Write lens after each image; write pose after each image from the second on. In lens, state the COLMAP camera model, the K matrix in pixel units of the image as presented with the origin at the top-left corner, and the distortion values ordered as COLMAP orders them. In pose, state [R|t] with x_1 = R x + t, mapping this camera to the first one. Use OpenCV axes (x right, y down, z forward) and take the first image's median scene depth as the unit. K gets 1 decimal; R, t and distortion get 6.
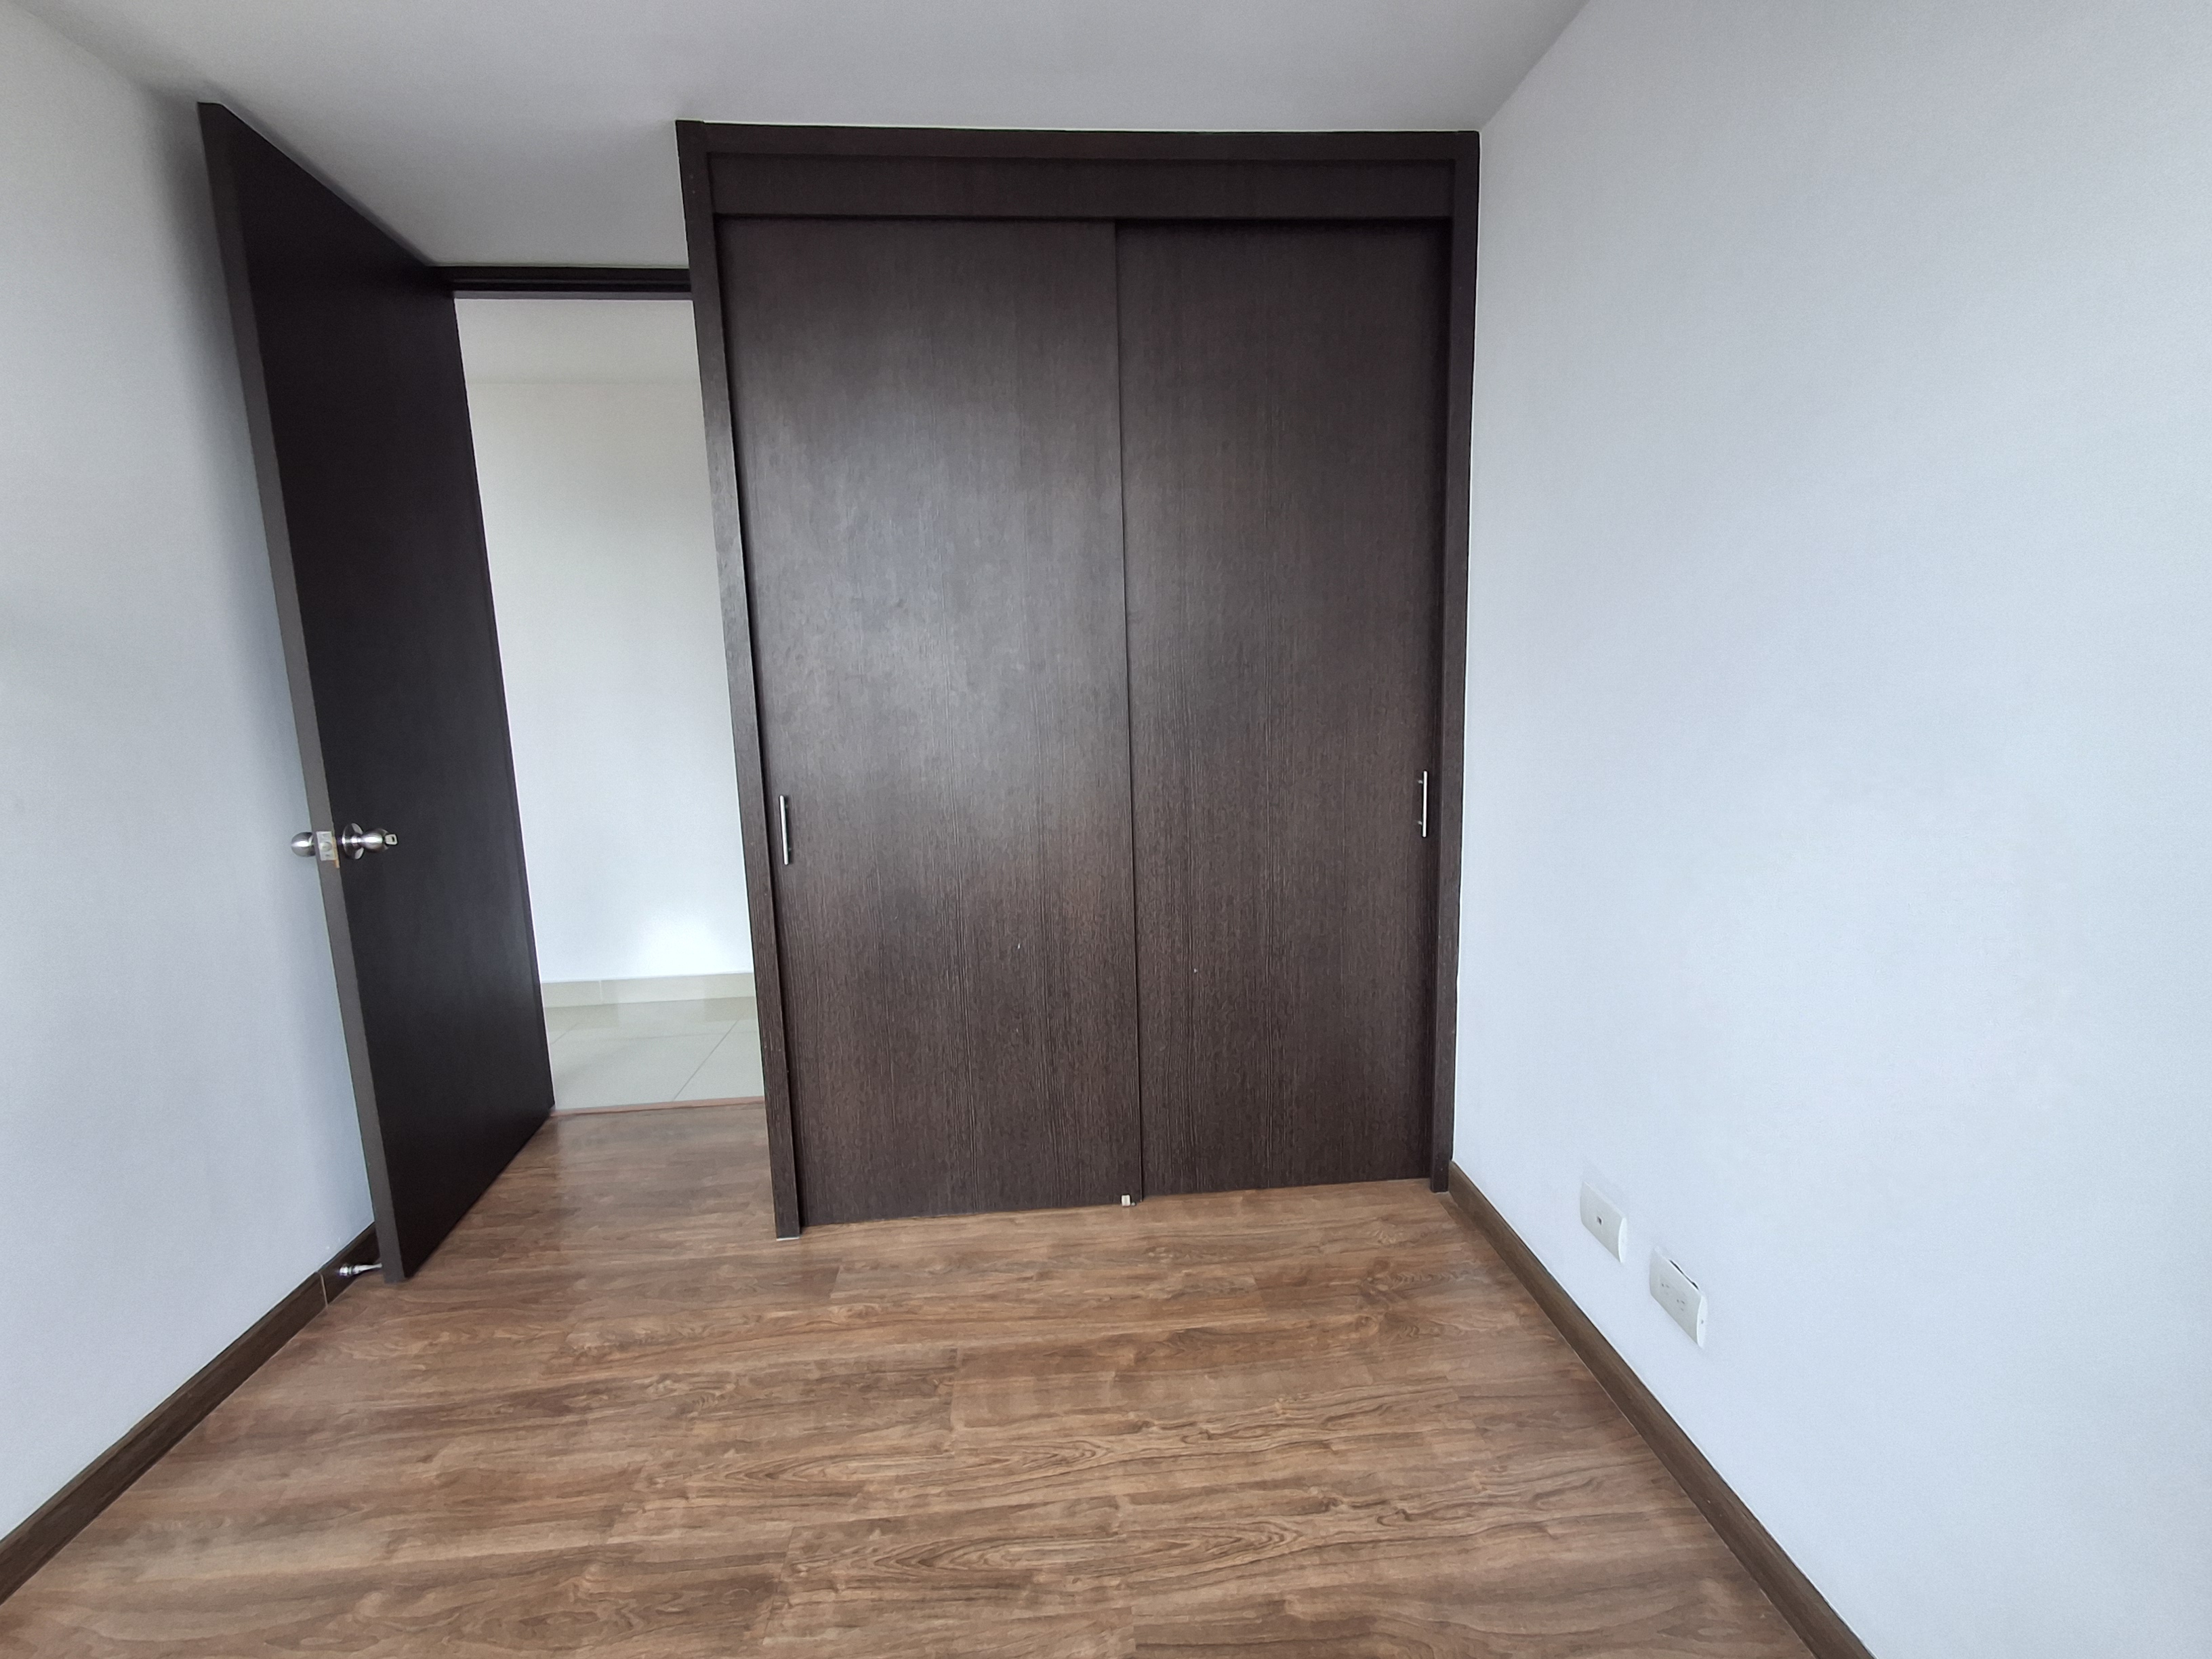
lens RADIAL K [[1022.0, 0, 1106.4], [0, 1022.0, 836.9], [0, 0, 1]] dist [-0.000332, 0.000323]
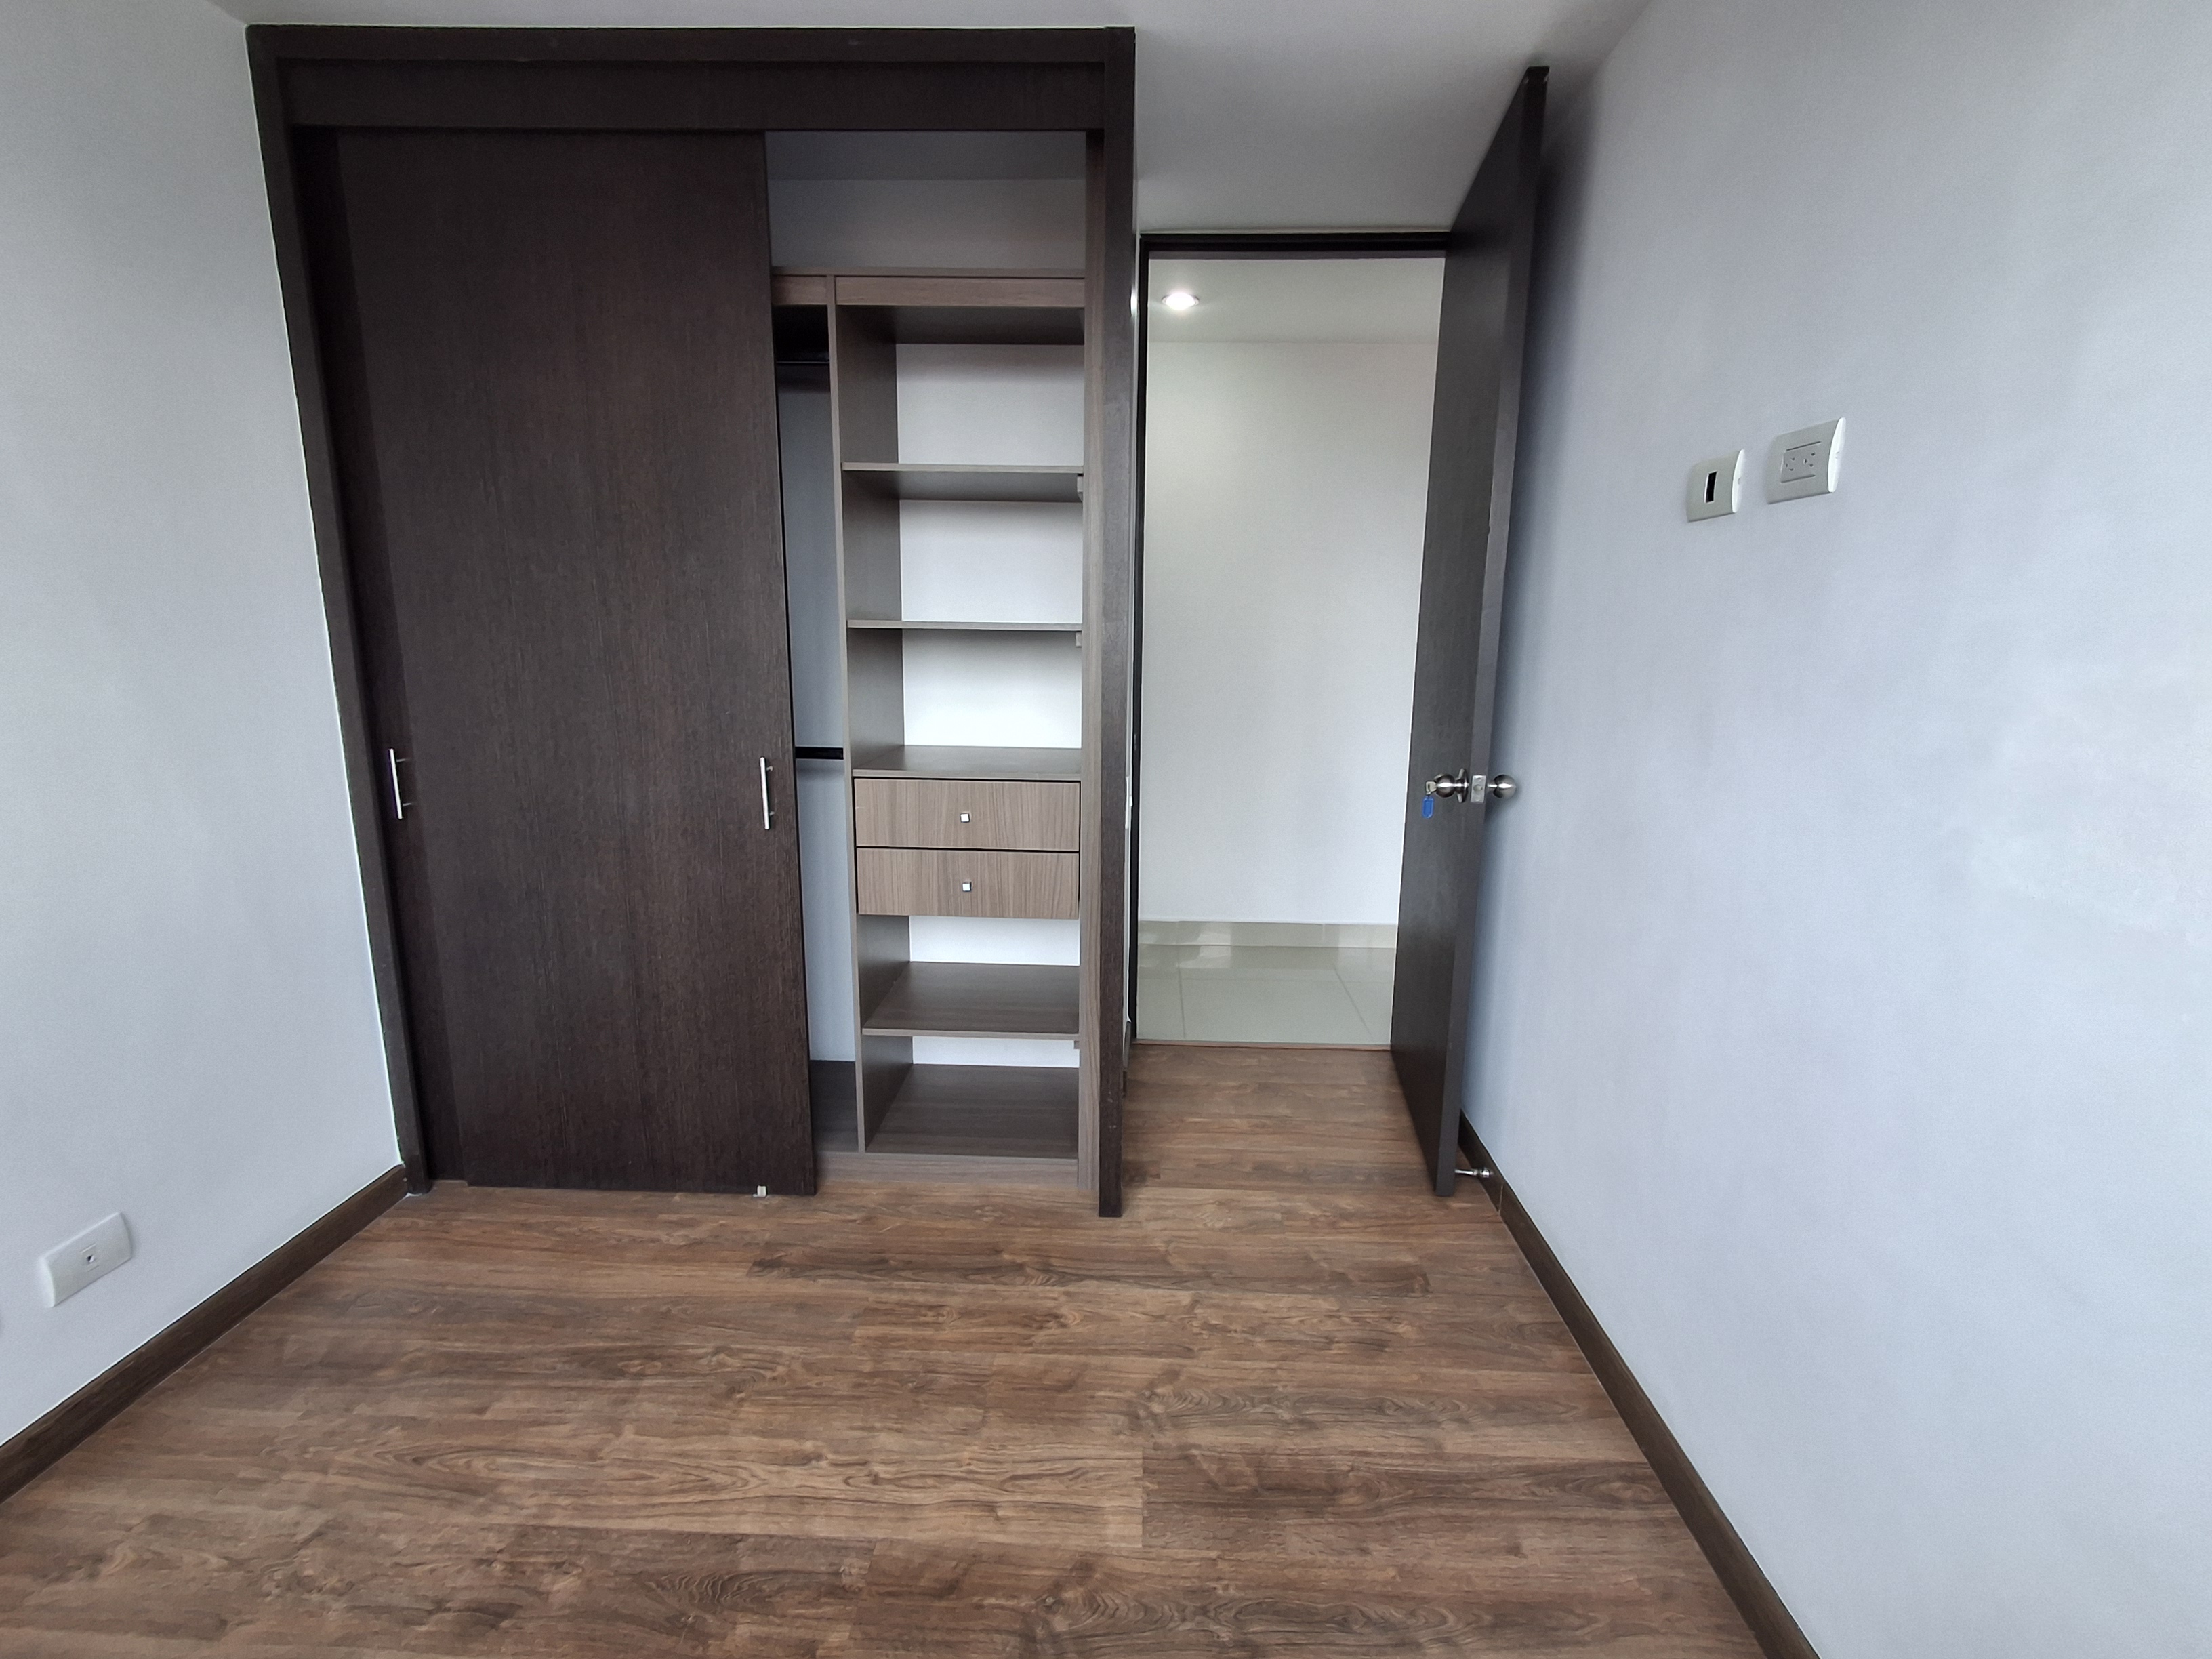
lens RADIAL K [[1042.8, 0, 1098.4], [0, 1042.8, 872.2], [0, 0, 1]] dist [-0.000387, -0.000040]
pose [[0.992689, 0.076311, -0.093519, 0.563652], [-0.069249, 0.994657, 0.076567, -0.025883], [0.098862, -0.069531, 0.992669, 0.041689]]
